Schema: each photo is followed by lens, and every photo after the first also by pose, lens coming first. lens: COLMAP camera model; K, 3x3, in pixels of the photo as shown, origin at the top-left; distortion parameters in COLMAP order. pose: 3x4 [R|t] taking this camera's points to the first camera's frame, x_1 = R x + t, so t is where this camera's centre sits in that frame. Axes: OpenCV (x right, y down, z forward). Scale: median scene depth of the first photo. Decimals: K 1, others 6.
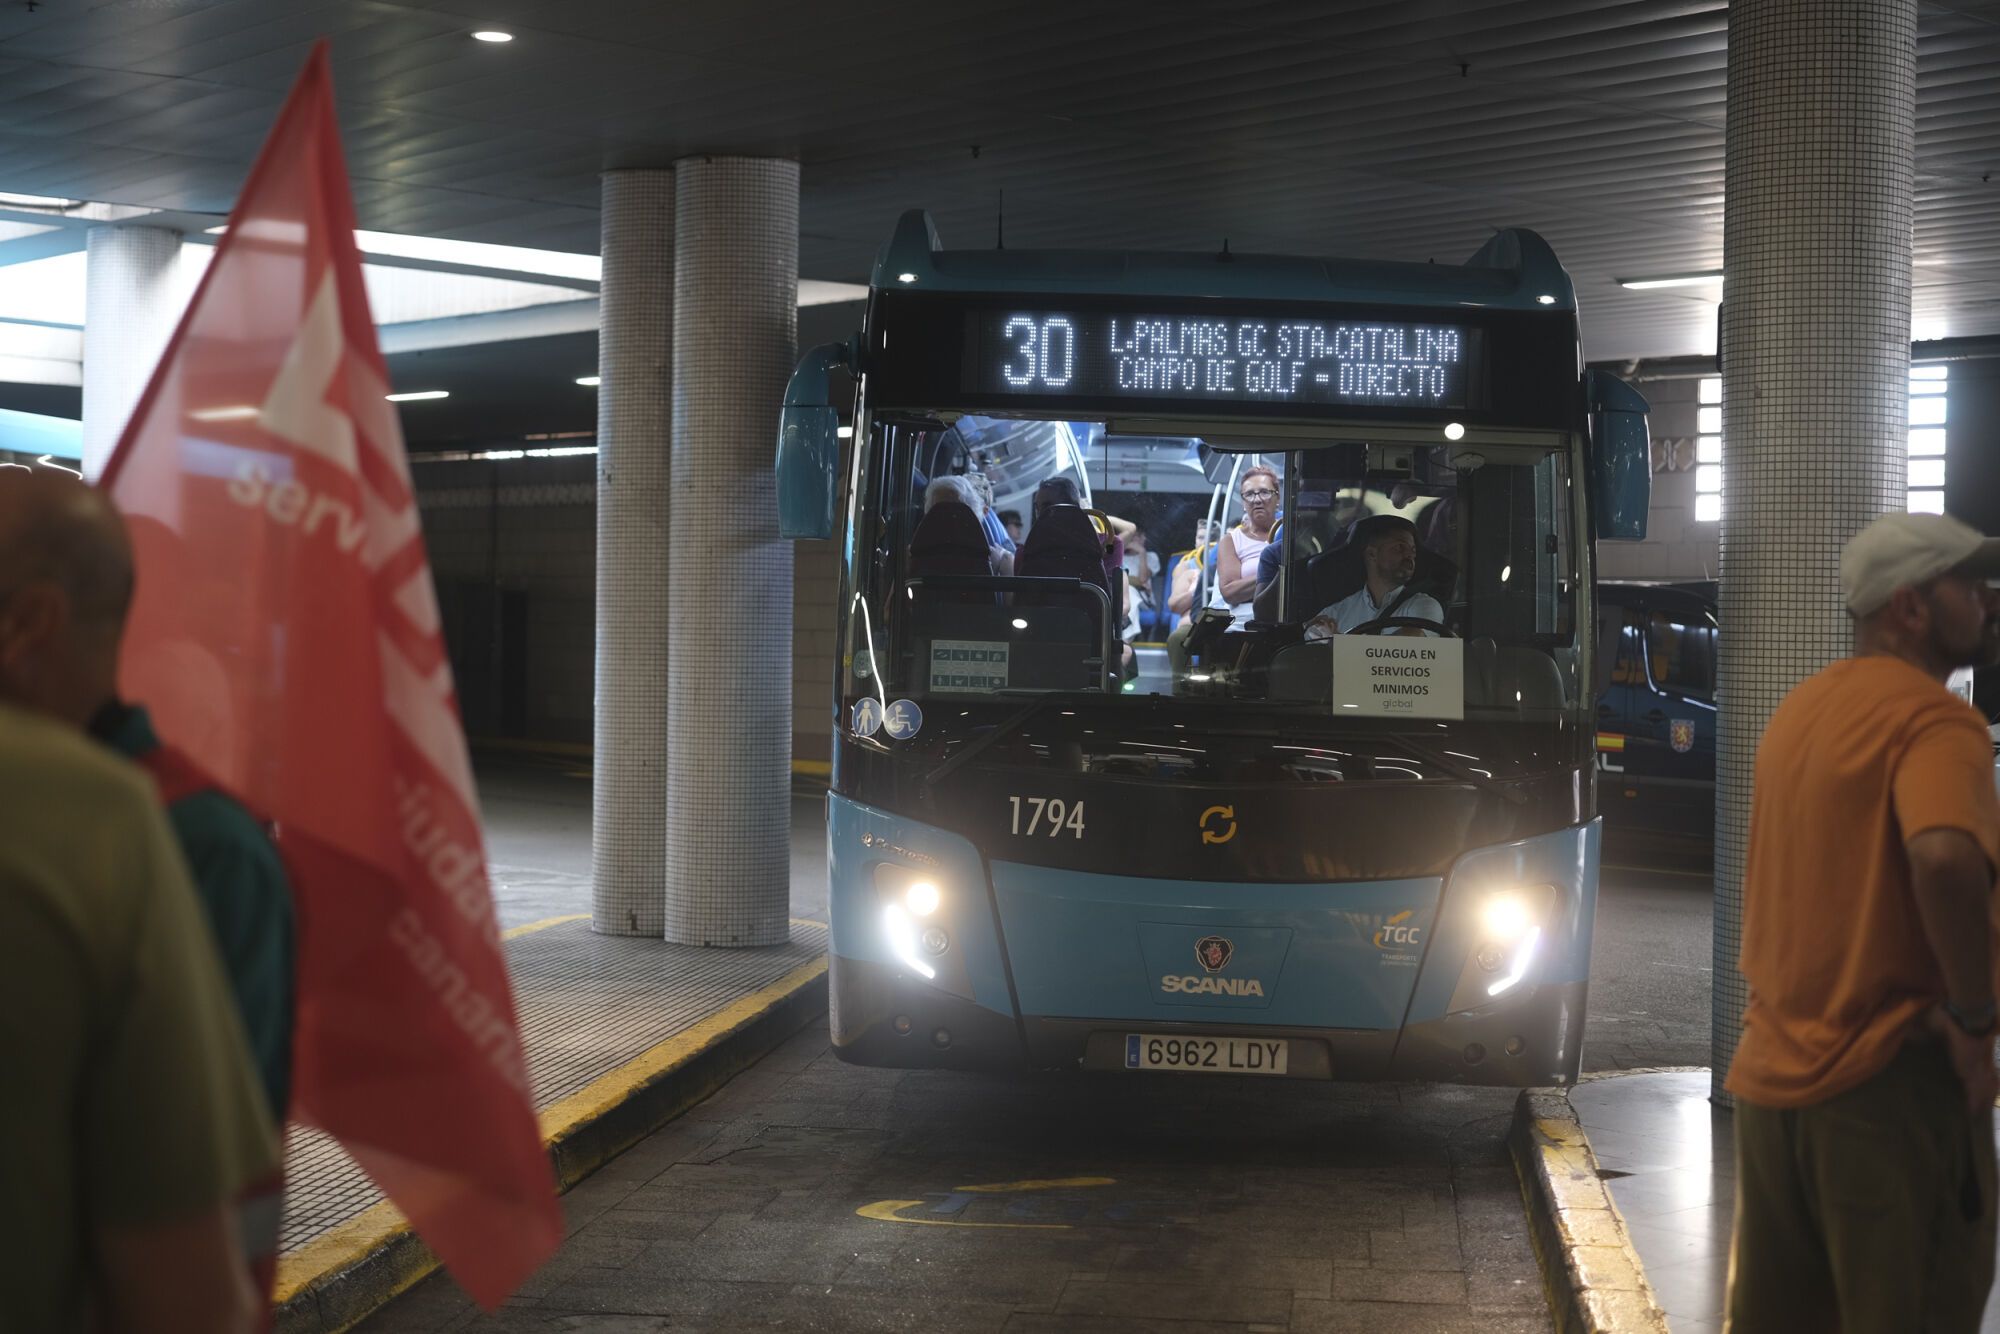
lens RADIAL K [[2894.6, 0, 1002.9], [0, 2894.6, 672.7], [0, 0, 1]] dist [-0.015538, -0.029944]
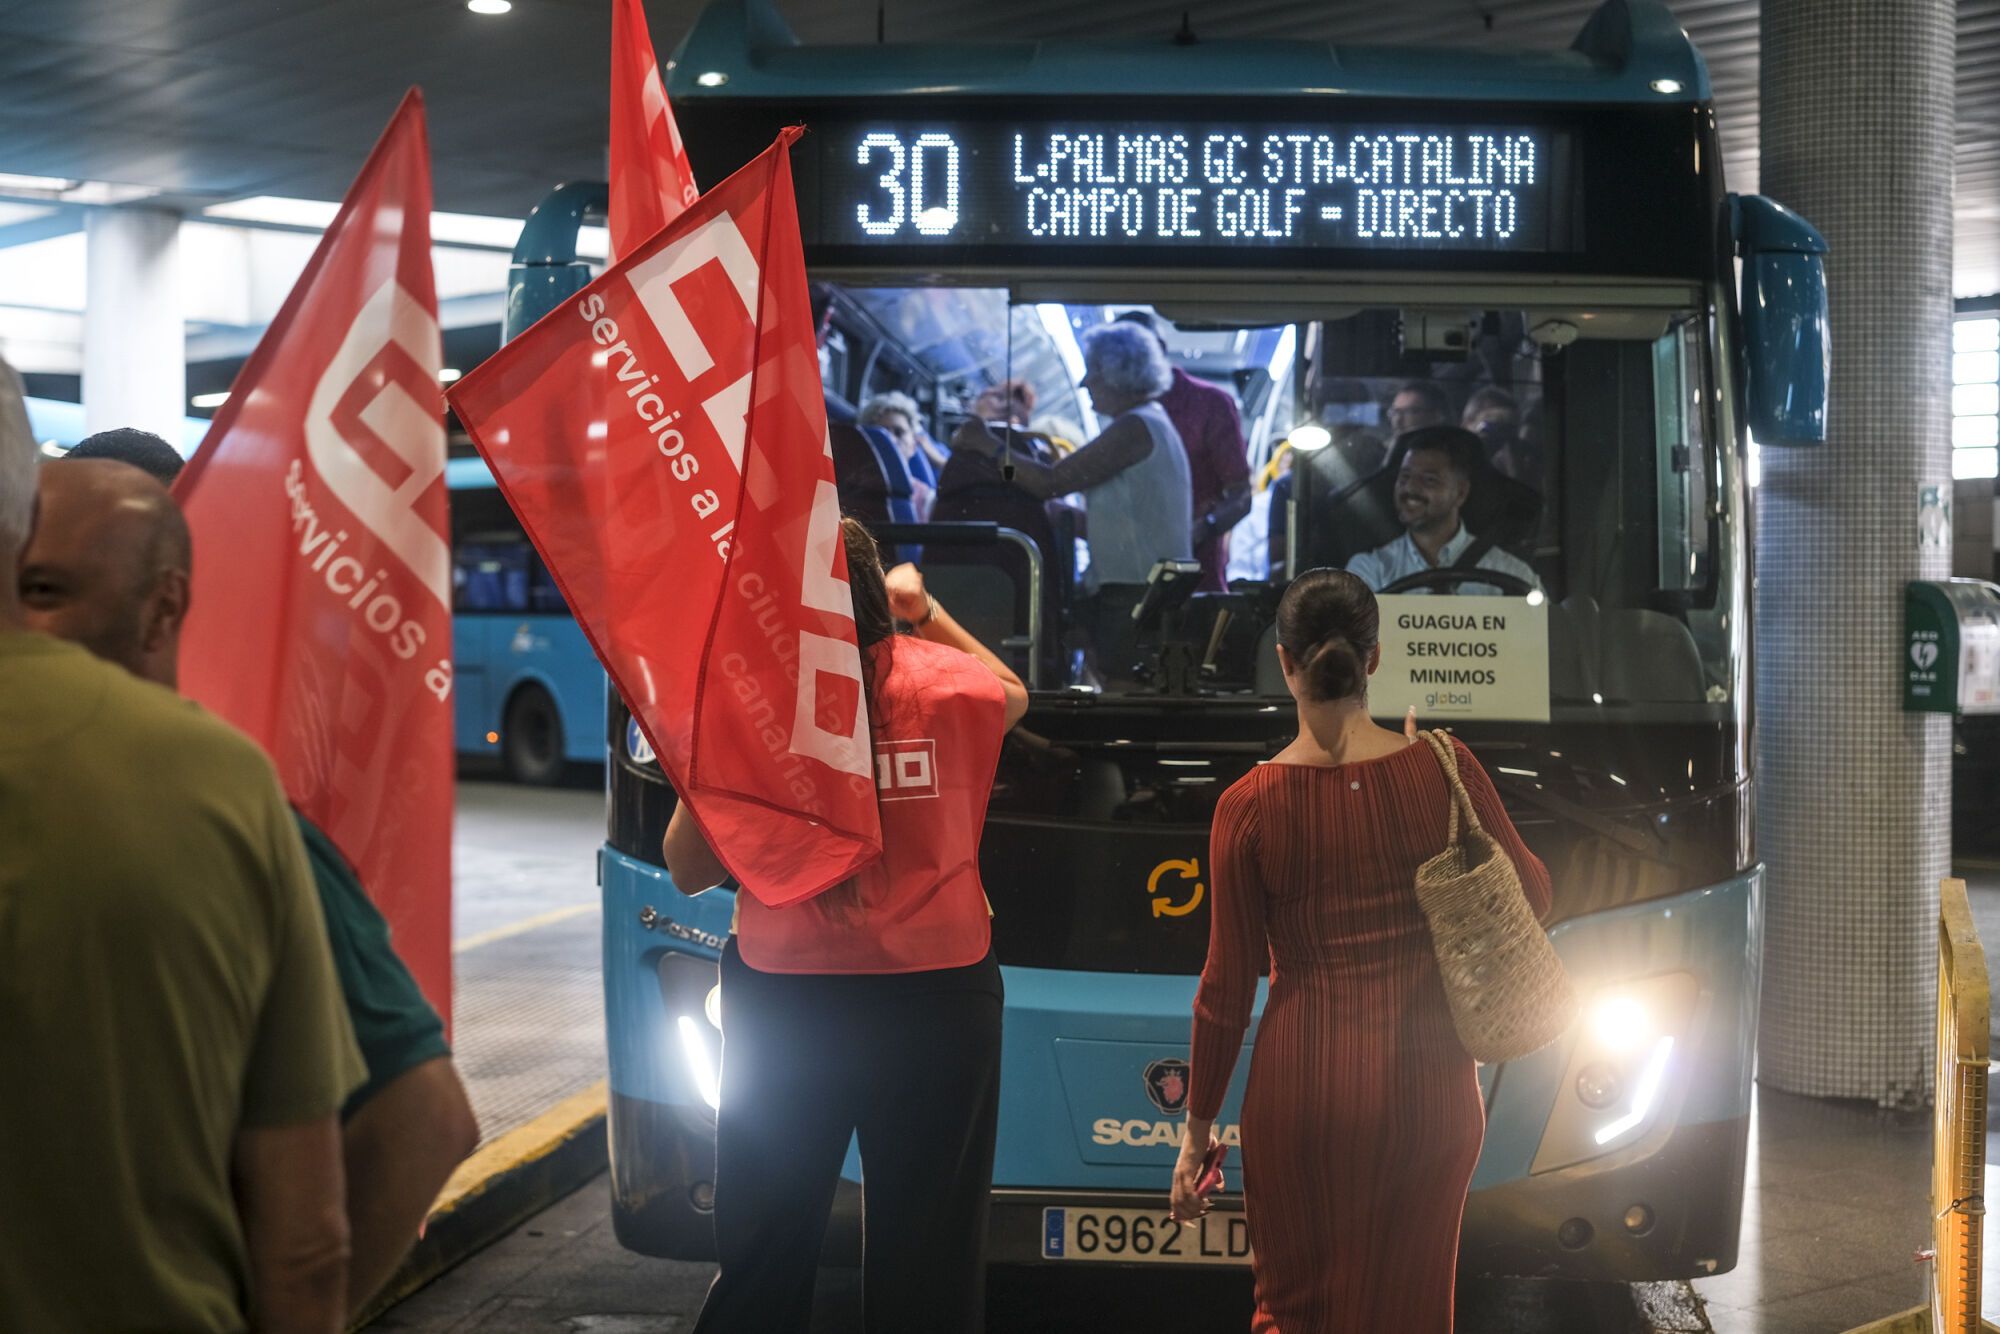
lens RADIAL K [[2444.9, 0, 1000.0], [0, 2444.9, 667.0], [0, 0, 1]] dist [-0.023375, -0.026478]
pose [[0.999274, -0.015246, -0.034916, 0.051895], [0.015540, 0.999846, 0.008176, -0.002751], [0.034786, -0.008712, 0.999357, 0.431697]]
